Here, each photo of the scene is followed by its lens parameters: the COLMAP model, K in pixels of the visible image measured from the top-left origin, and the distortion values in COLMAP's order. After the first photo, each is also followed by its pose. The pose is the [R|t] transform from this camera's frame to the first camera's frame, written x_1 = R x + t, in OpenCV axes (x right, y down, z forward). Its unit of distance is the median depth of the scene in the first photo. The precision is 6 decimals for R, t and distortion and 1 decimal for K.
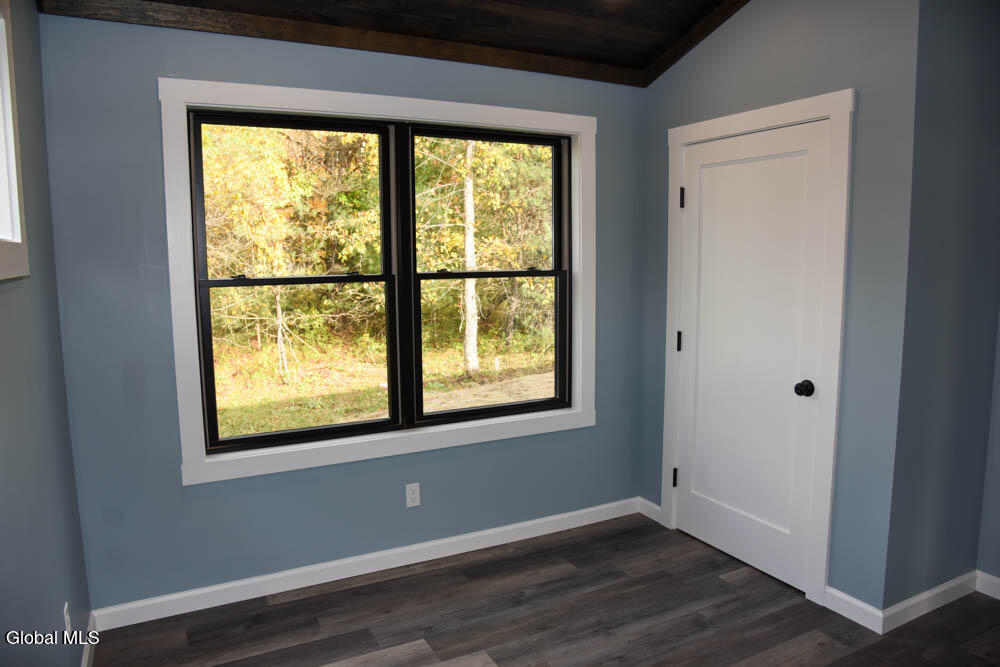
lens RADIAL K [[688.2, 0, 500.0], [0, 688.2, 333.5], [0, 0, 1]] dist [-0.070236, 0.000603]
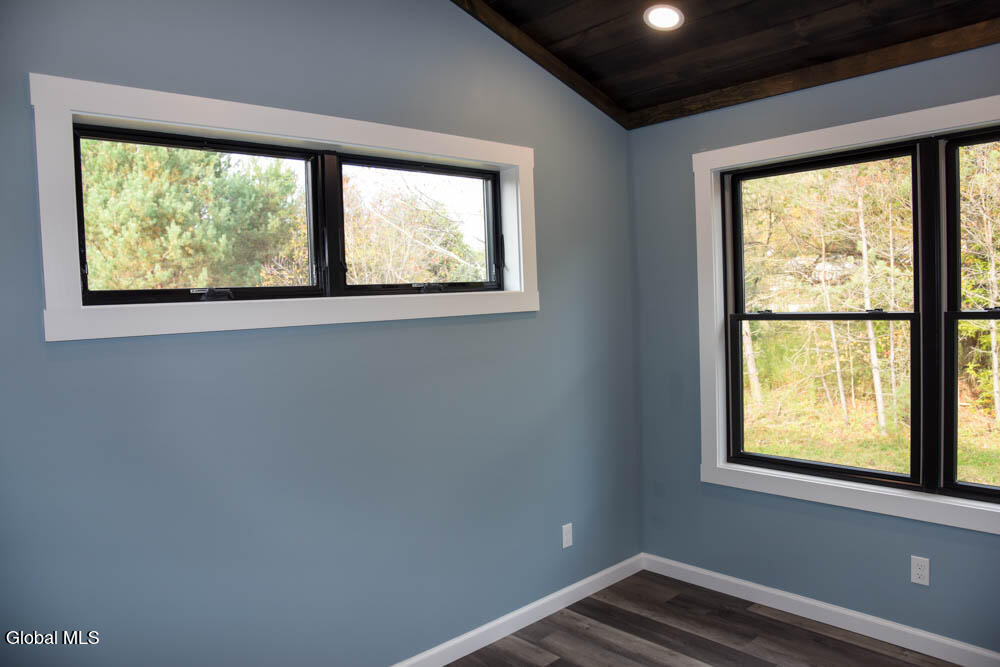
lens RADIAL K [[688.2, 0, 500.0], [0, 688.2, 333.5], [0, 0, 1]] dist [-0.070236, 0.000603]
pose [[0.247298, 0.048406, -0.967730, 0.599029], [-0.080167, 0.996349, 0.029352, -0.045595], [0.965617, 0.070321, 0.250276, 0.306261]]
